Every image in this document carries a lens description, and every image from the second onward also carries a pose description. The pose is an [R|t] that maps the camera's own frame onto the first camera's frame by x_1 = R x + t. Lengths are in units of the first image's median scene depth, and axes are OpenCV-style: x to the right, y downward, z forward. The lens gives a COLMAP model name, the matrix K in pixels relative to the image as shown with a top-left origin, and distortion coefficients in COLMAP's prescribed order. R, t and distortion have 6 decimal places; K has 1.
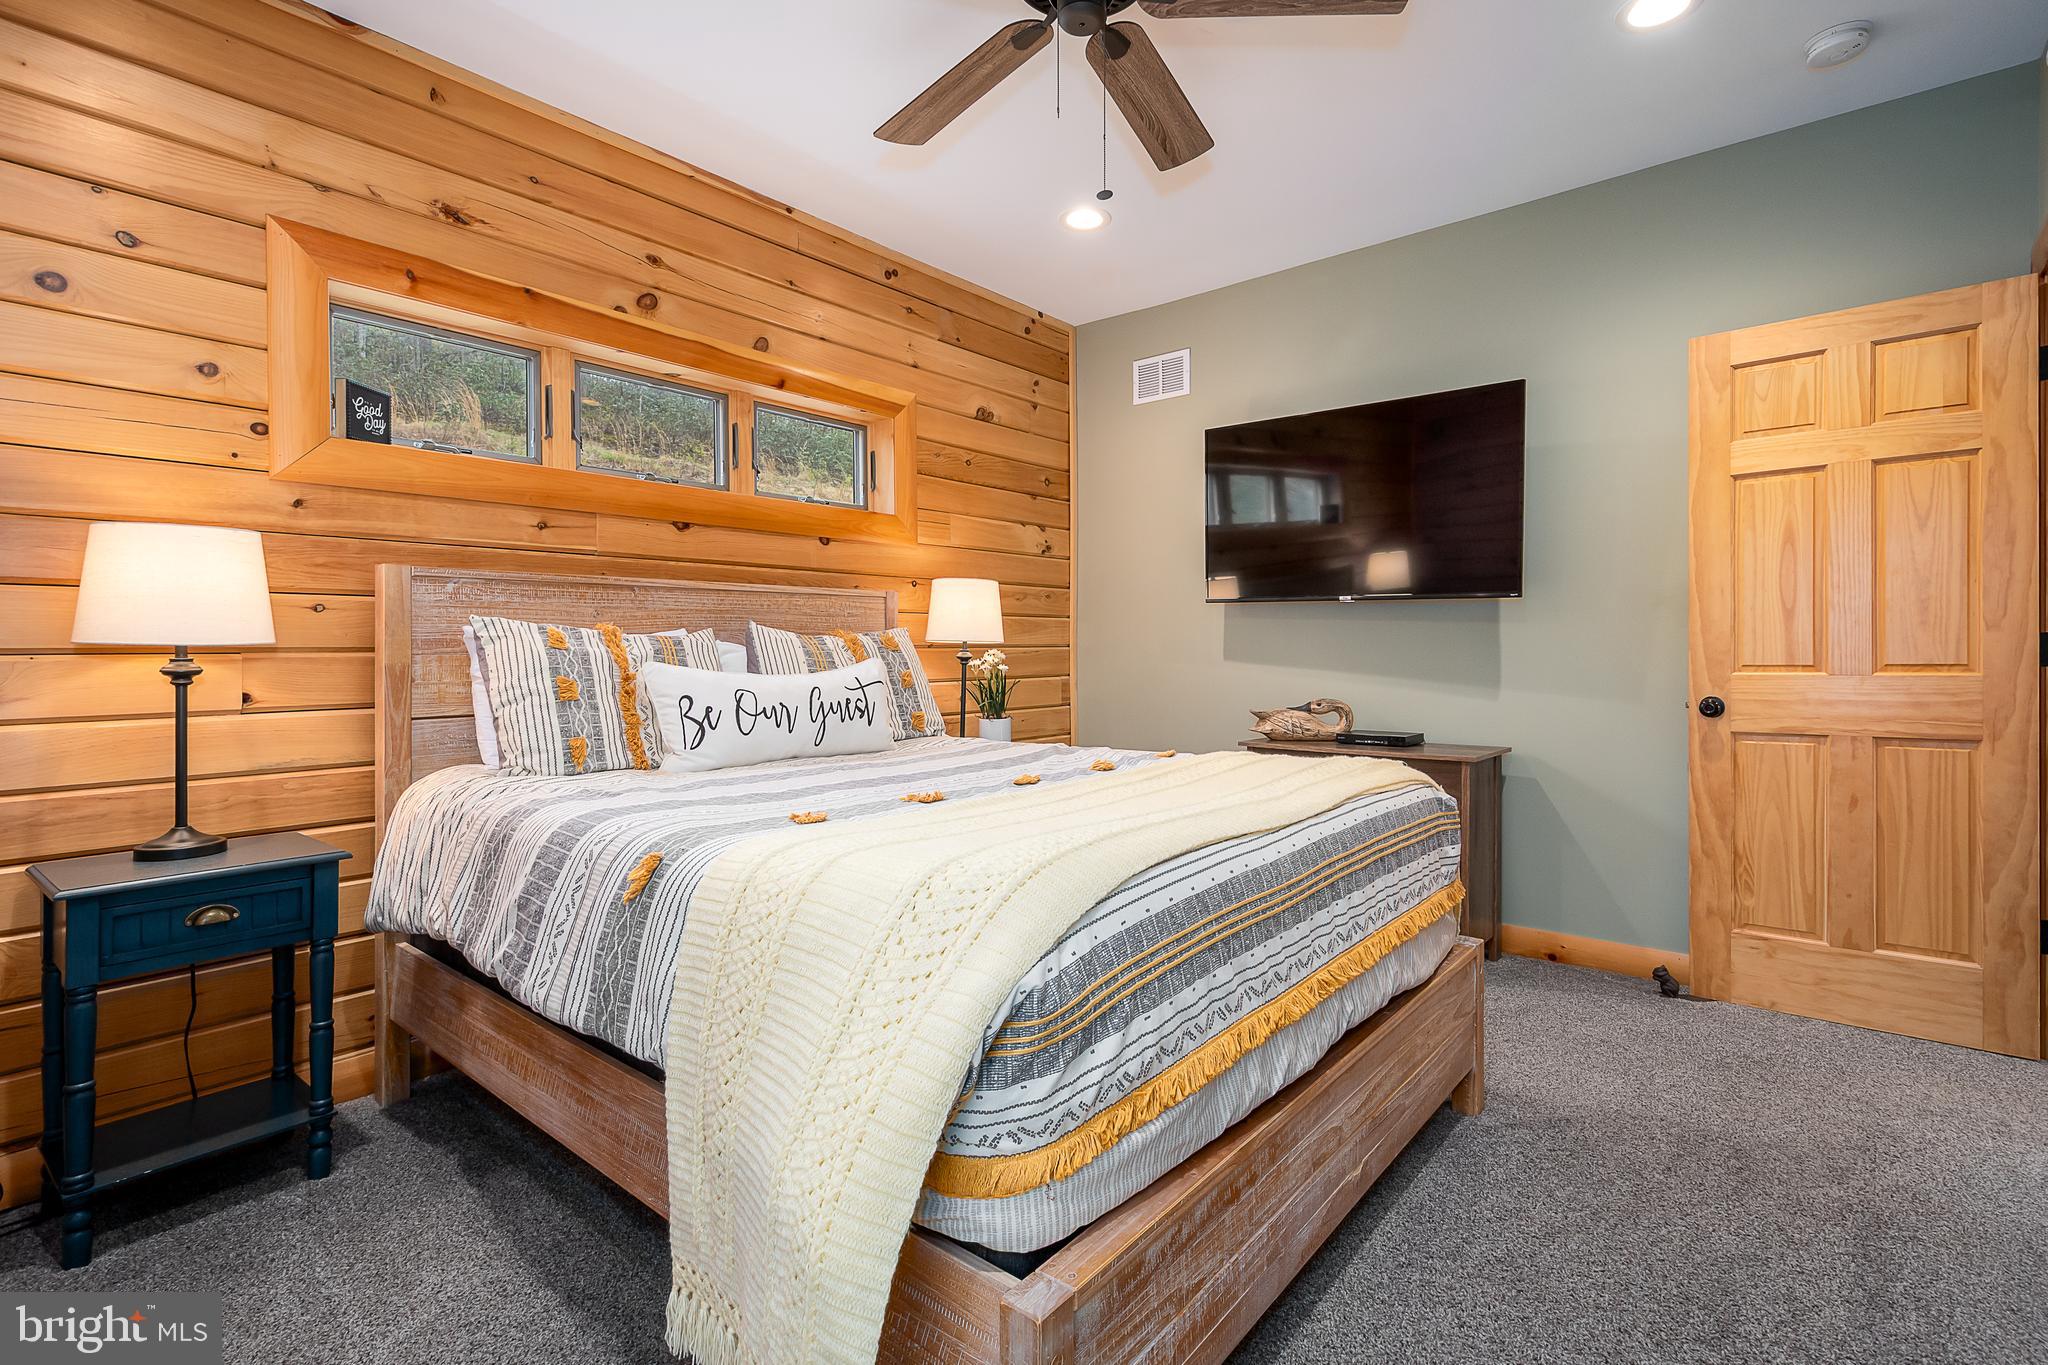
lens RADIAL K [[932.7, 0, 1010.1], [0, 932.7, 661.4], [0, 0, 1]] dist [0.028126, -0.016612]
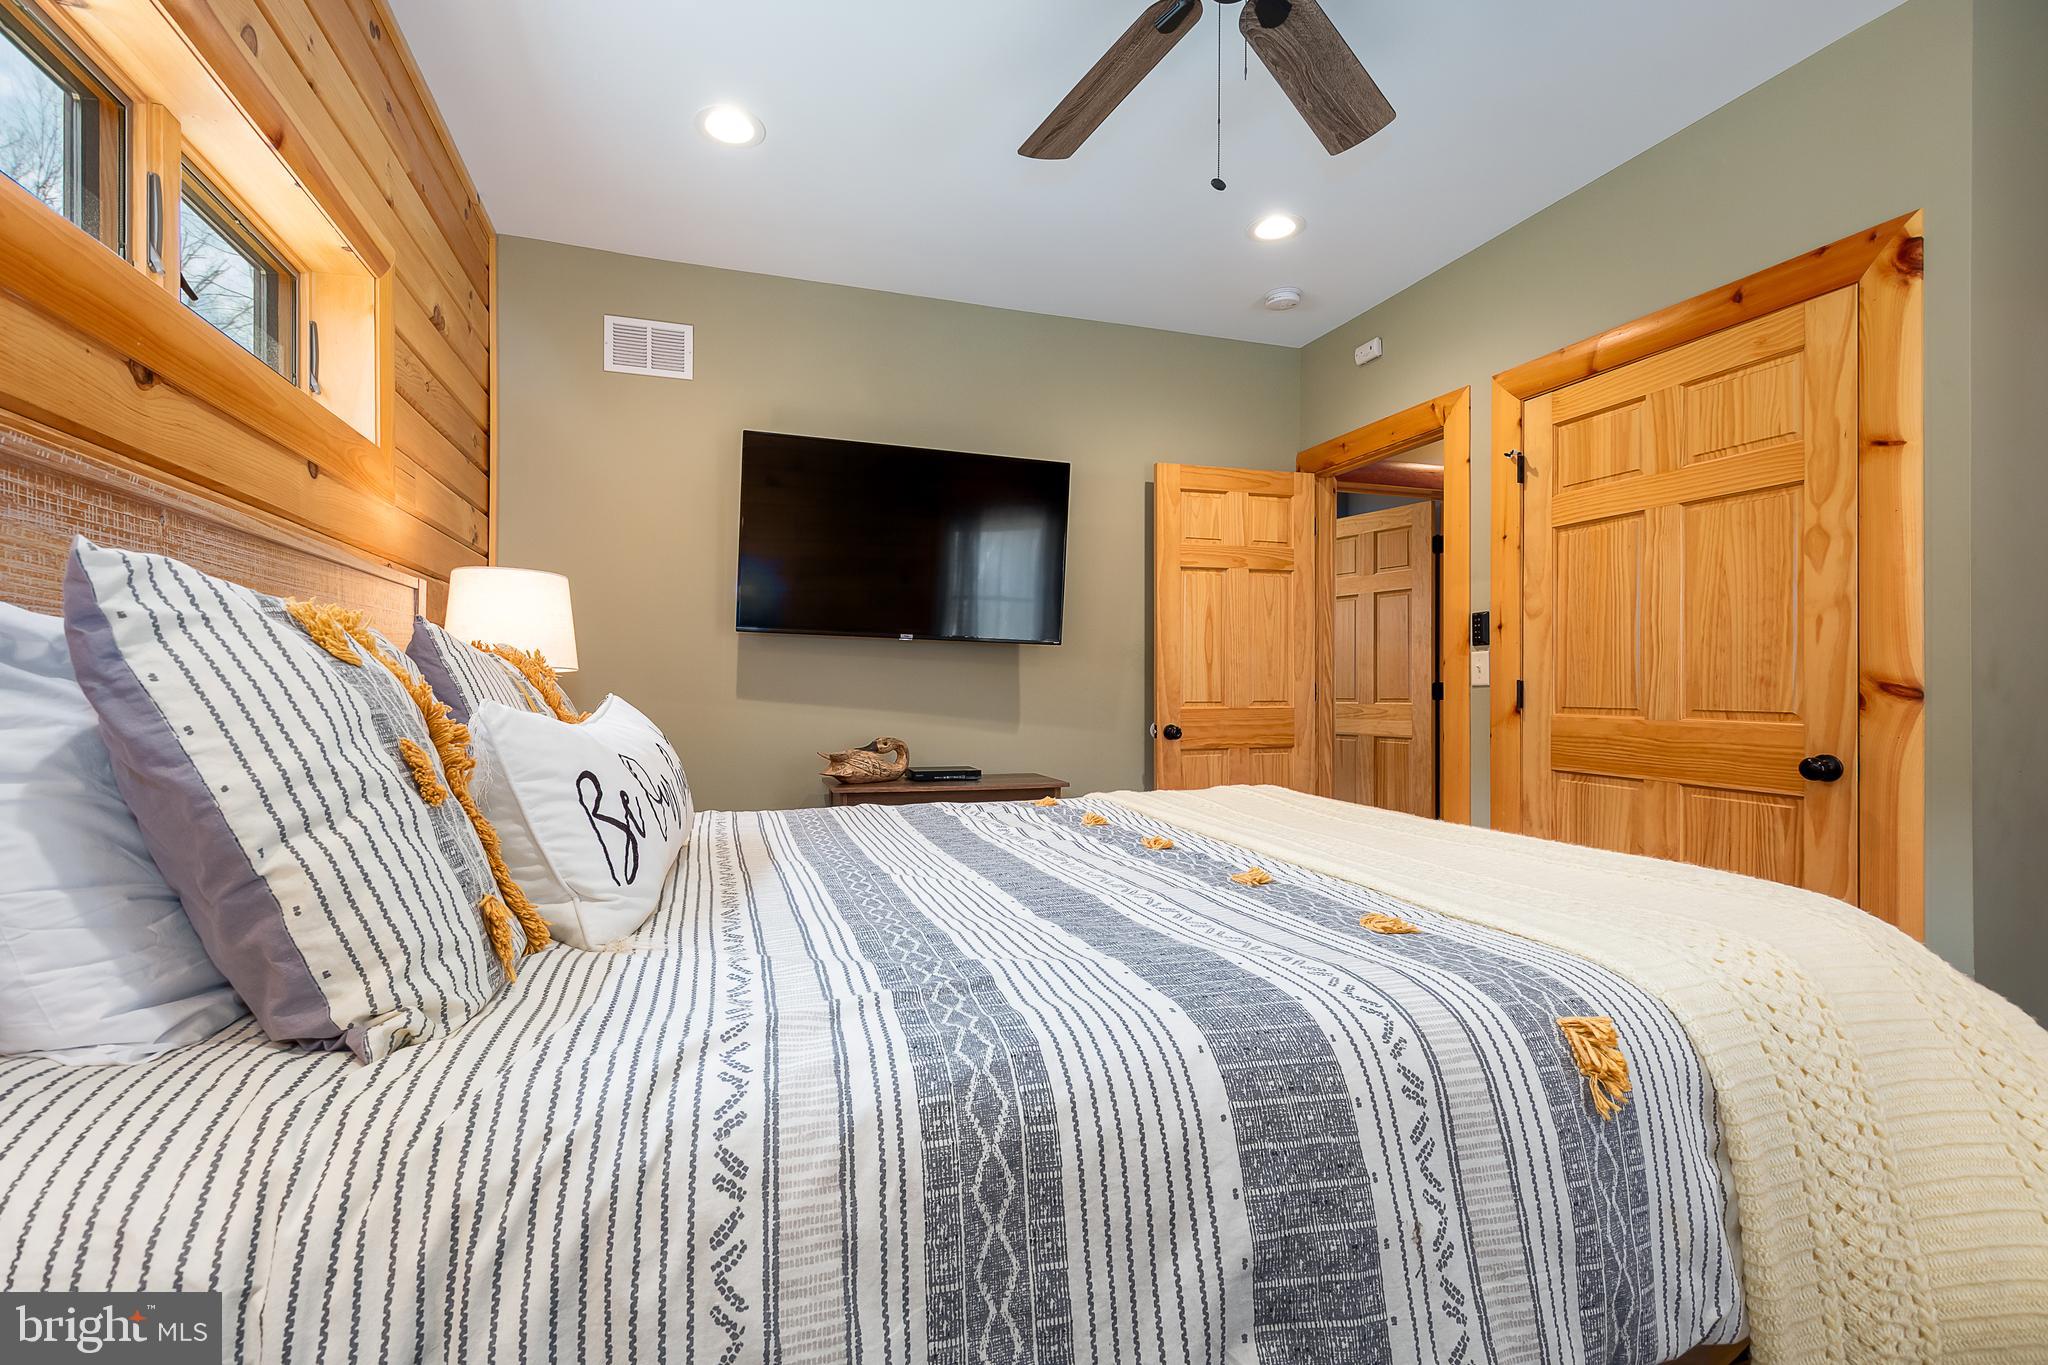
lens RADIAL K [[924.5, 0, 985.3], [0, 924.5, 686.9], [0, 0, 1]] dist [0.008974, -0.000212]
pose [[0.533409, 0.011109, 0.845785, -0.635598], [0.001140, 0.999903, -0.013852, 0.000798], [-0.845857, 0.008354, 0.533344, 0.588072]]
